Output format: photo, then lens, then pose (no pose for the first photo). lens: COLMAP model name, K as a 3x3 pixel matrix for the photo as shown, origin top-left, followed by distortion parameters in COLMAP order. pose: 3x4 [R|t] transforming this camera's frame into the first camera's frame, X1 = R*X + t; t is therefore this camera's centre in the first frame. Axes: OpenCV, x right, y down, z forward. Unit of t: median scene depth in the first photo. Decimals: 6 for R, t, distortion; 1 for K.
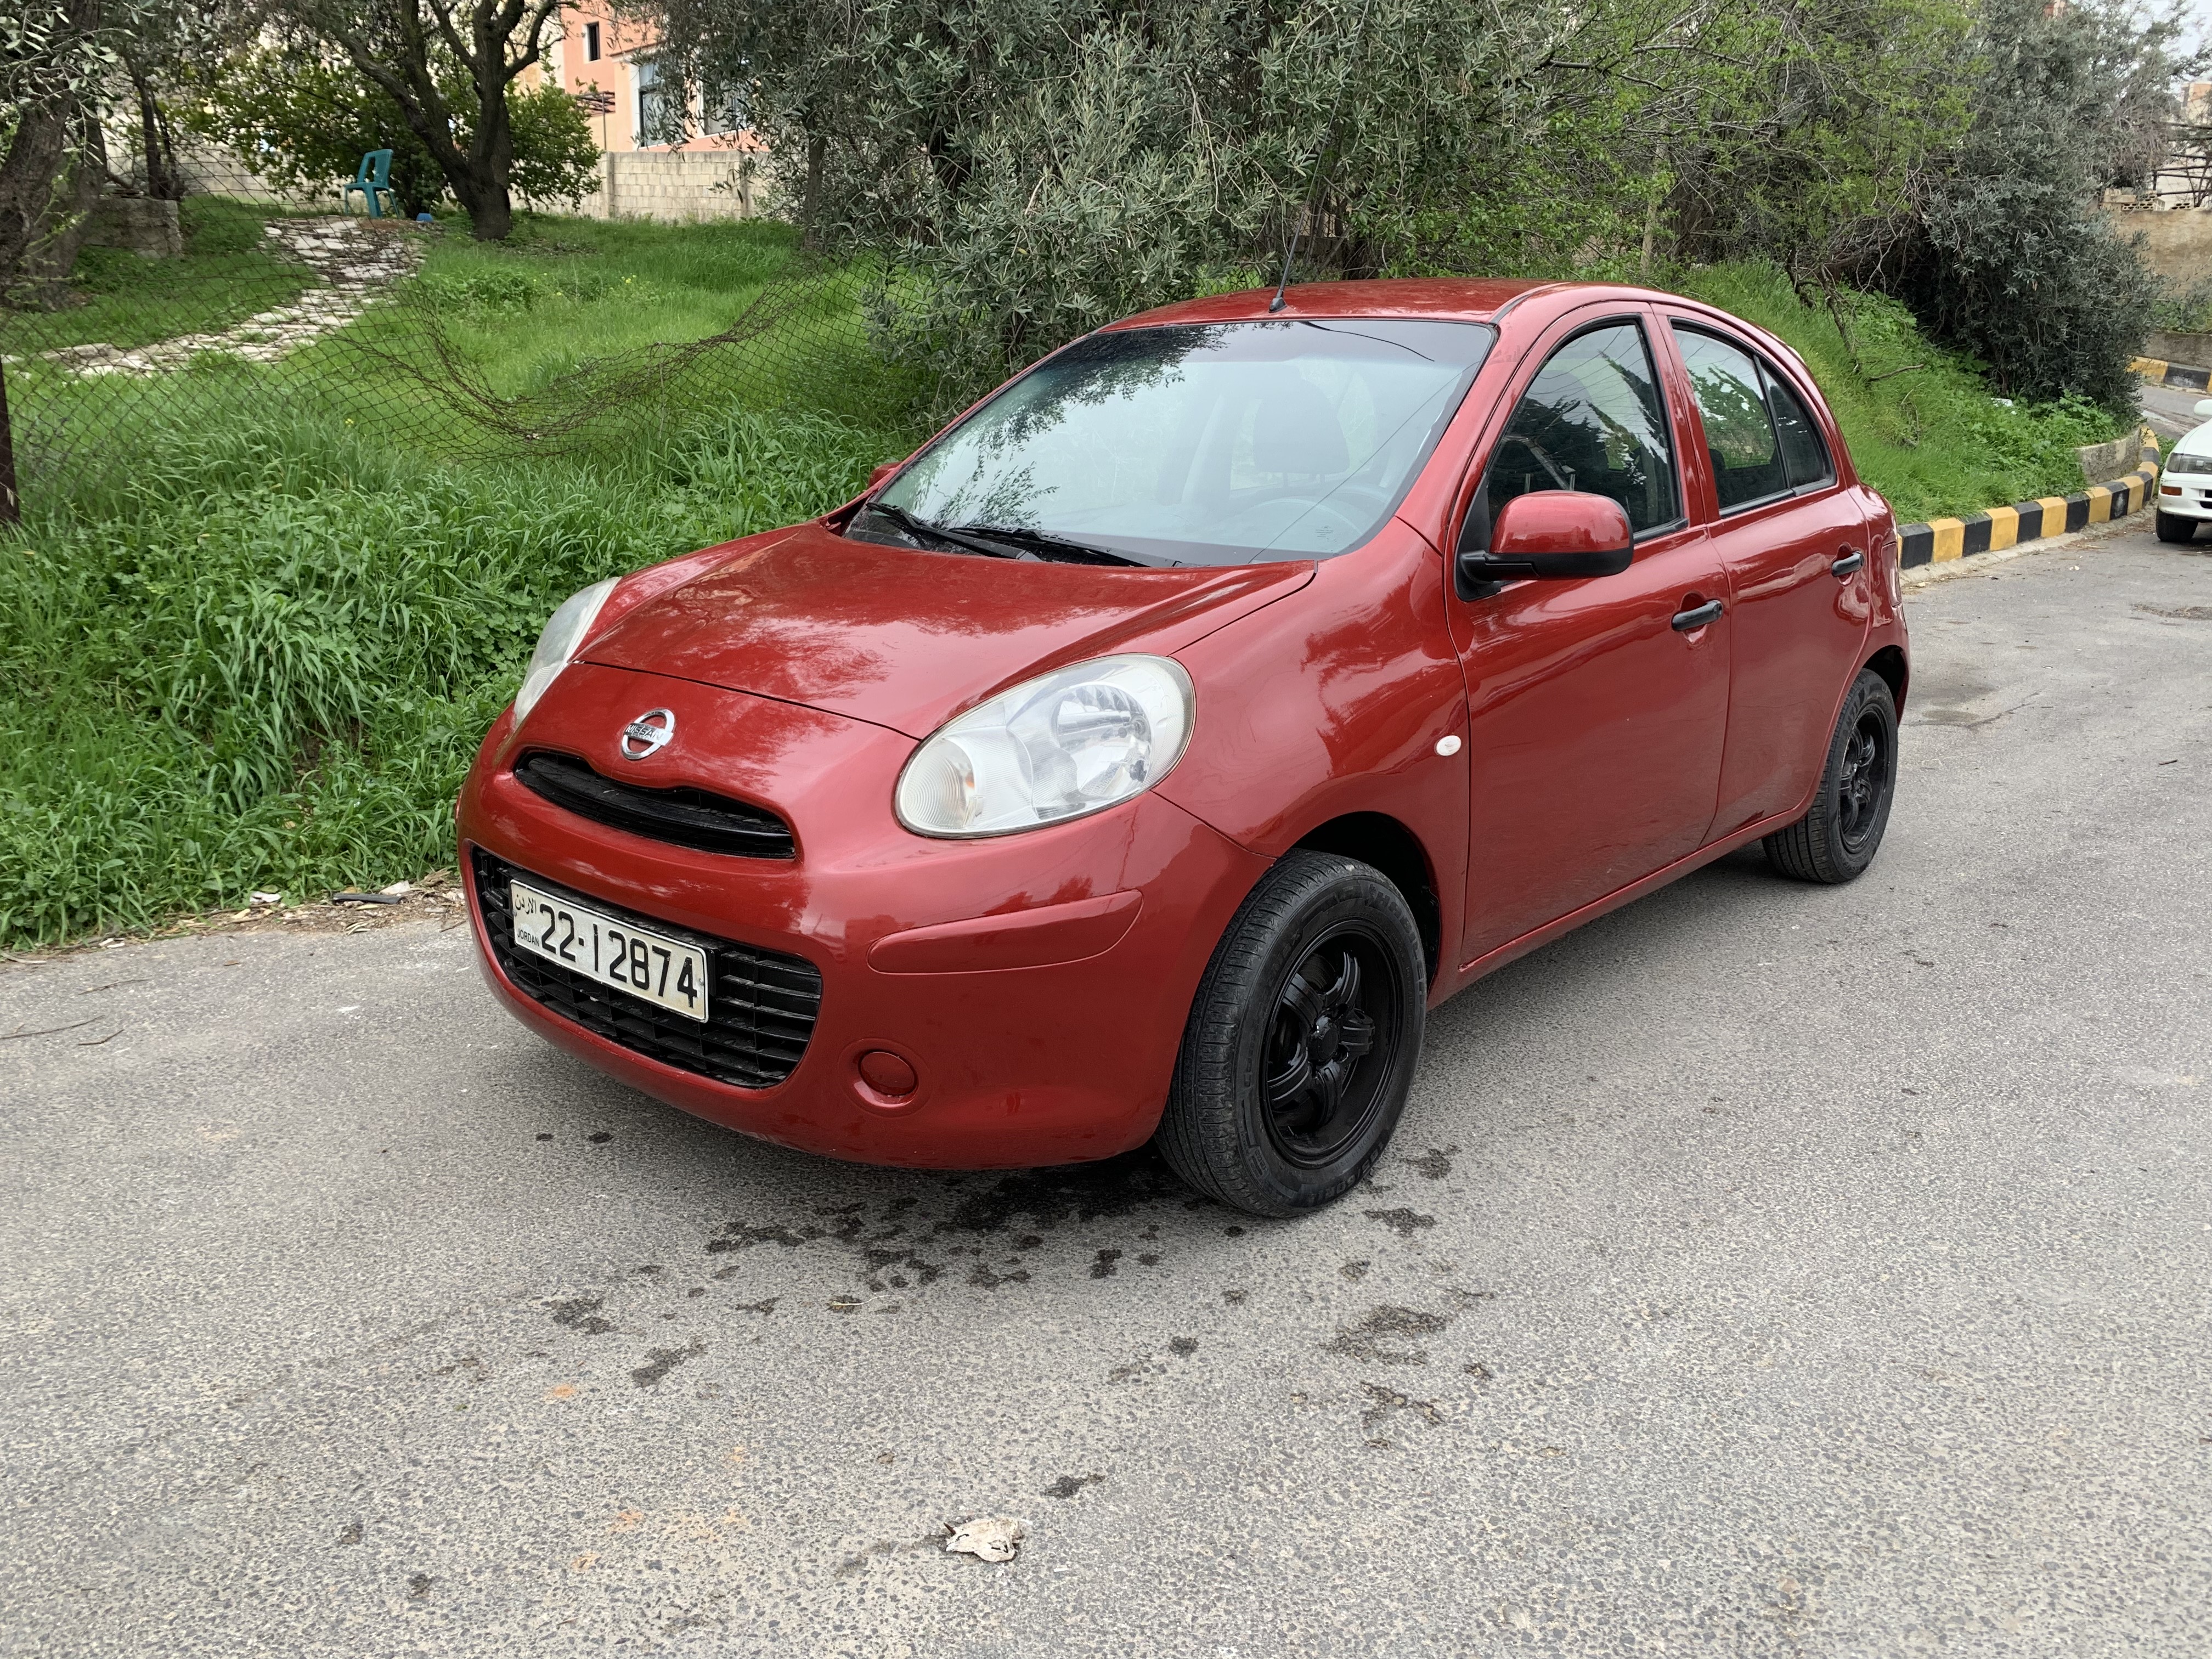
lens RADIAL K [[1714.4, 0, 1106.0], [0, 1714.4, 829.5], [0, 0, 1]] dist [-0.001340, -0.000684]
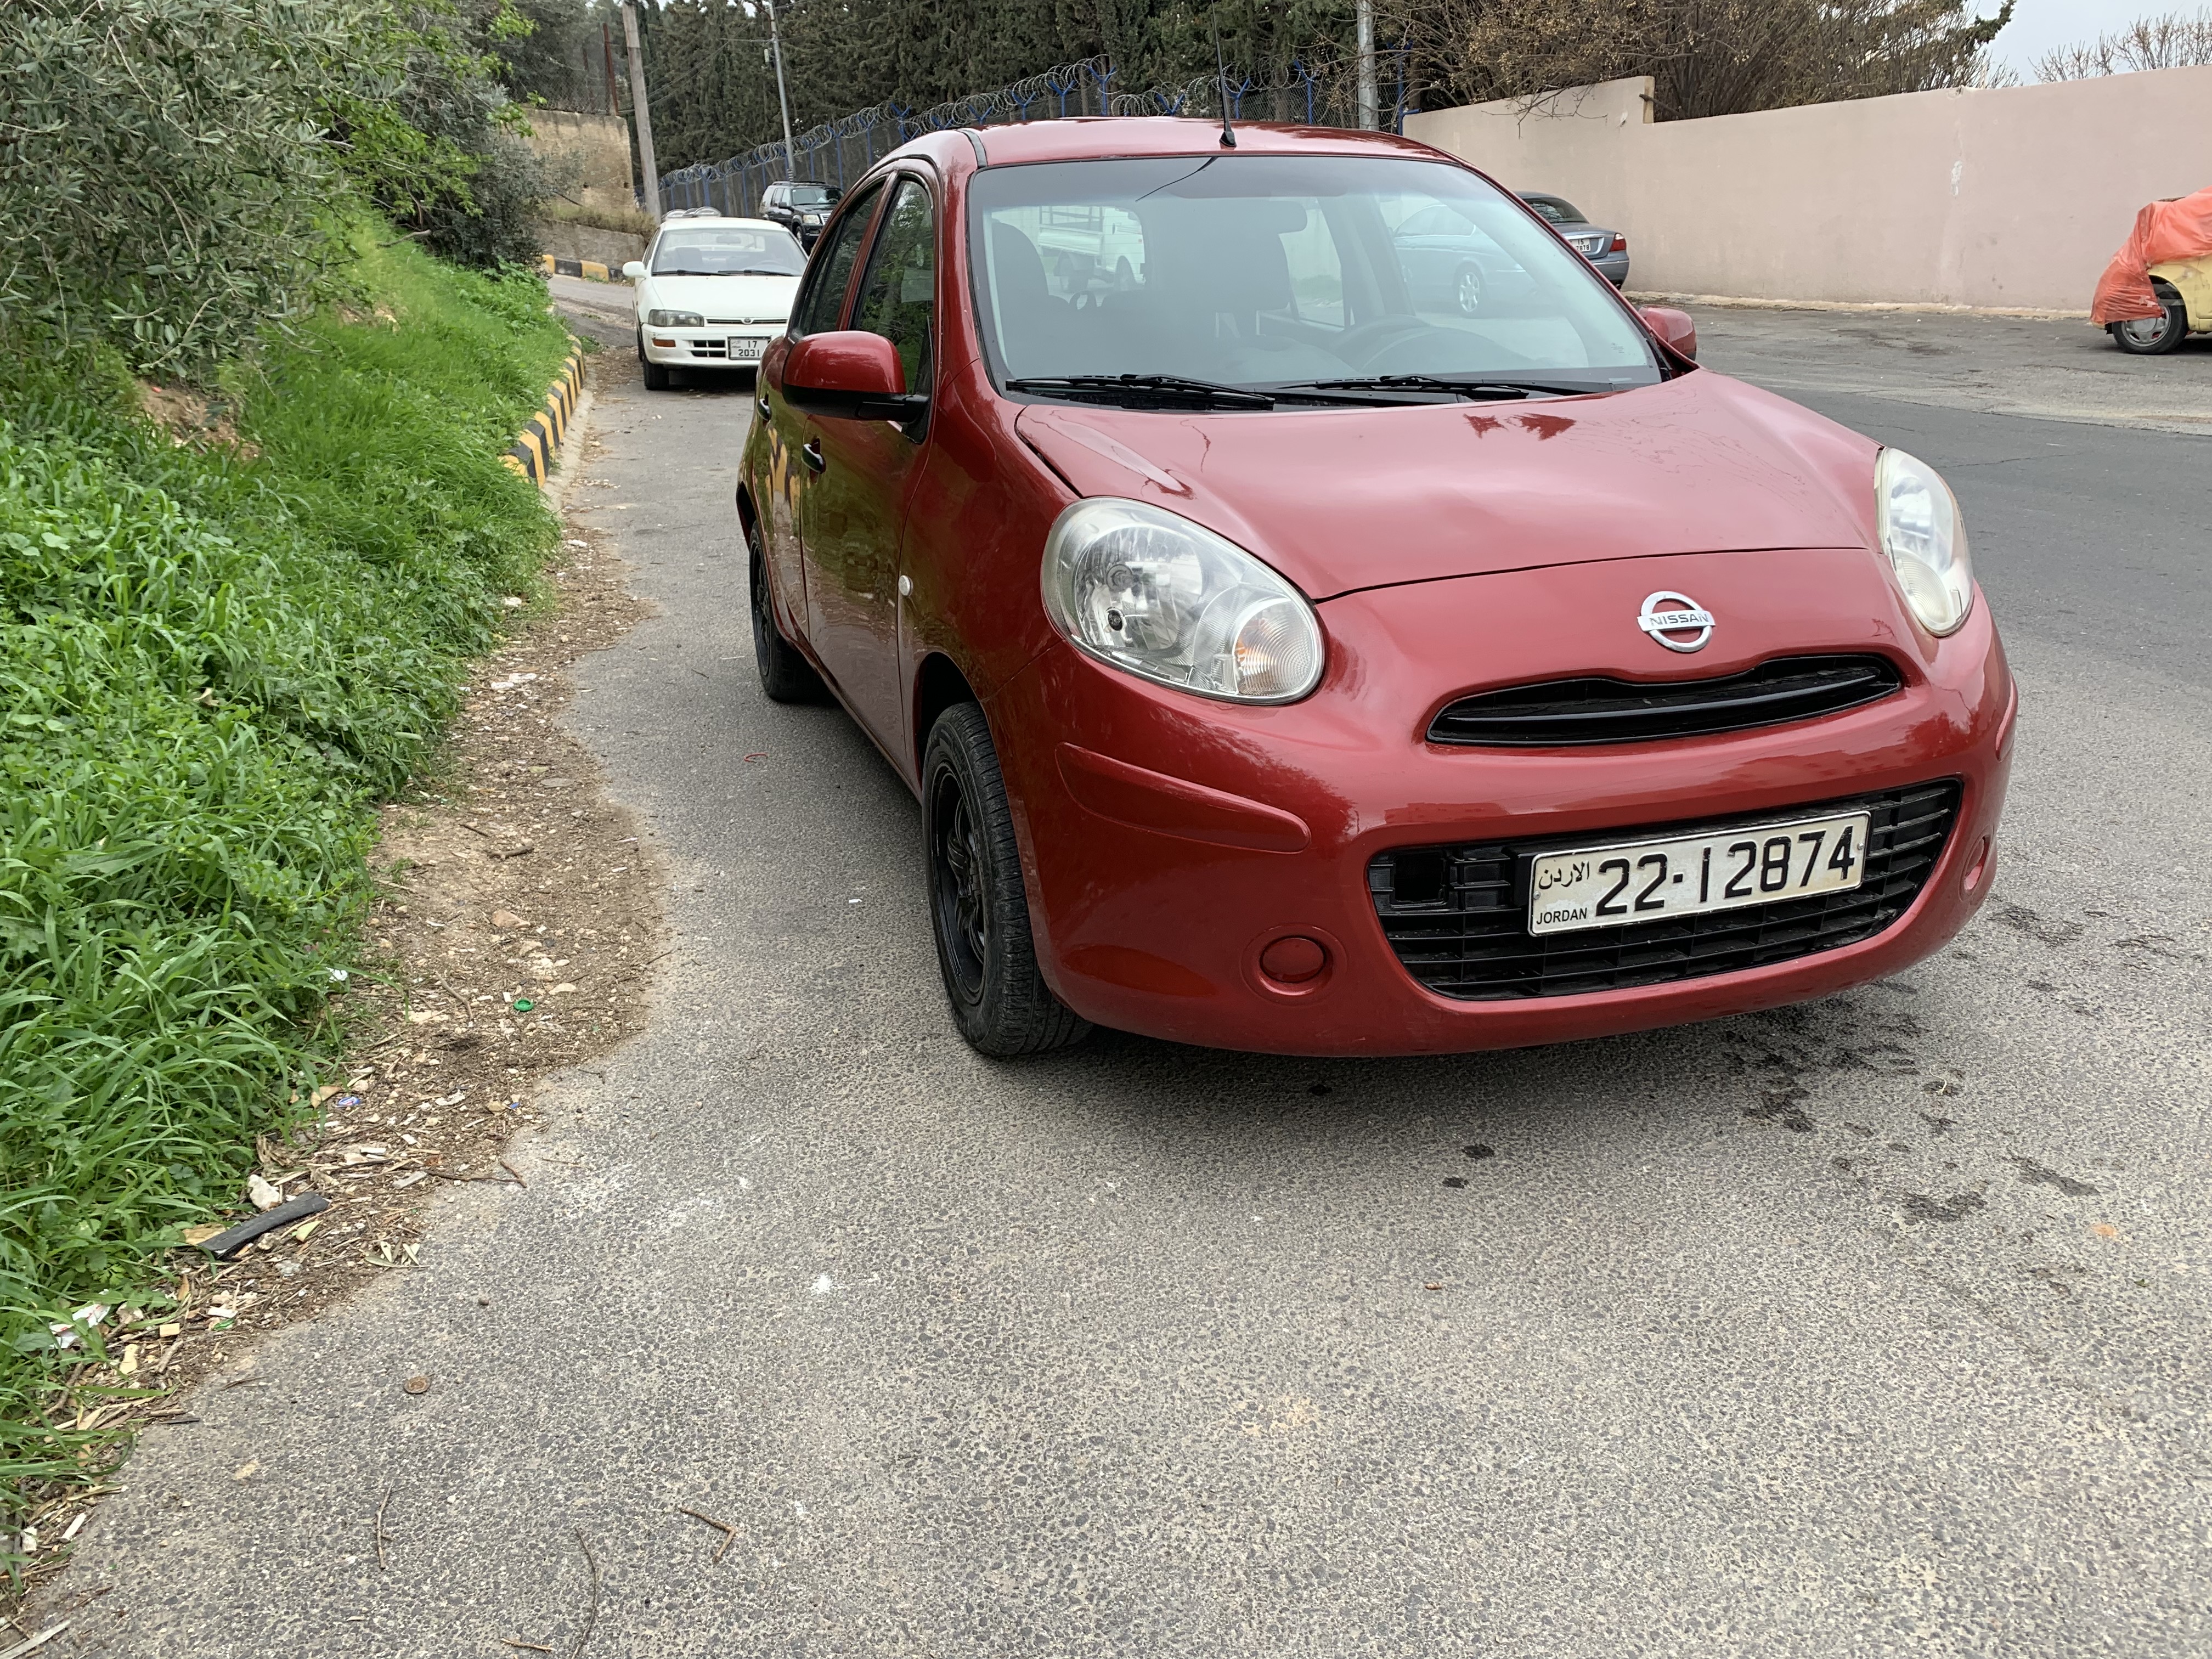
lens RADIAL K [[1714.4, 0, 1106.0], [0, 1714.4, 829.5], [0, 0, 1]] dist [-0.001340, -0.000684]
pose [[0.490267, -0.286873, 0.823008, -1.209185], [0.232064, 0.953158, 0.193998, -0.200264], [-0.840110, 0.095880, 0.533875, 0.830759]]
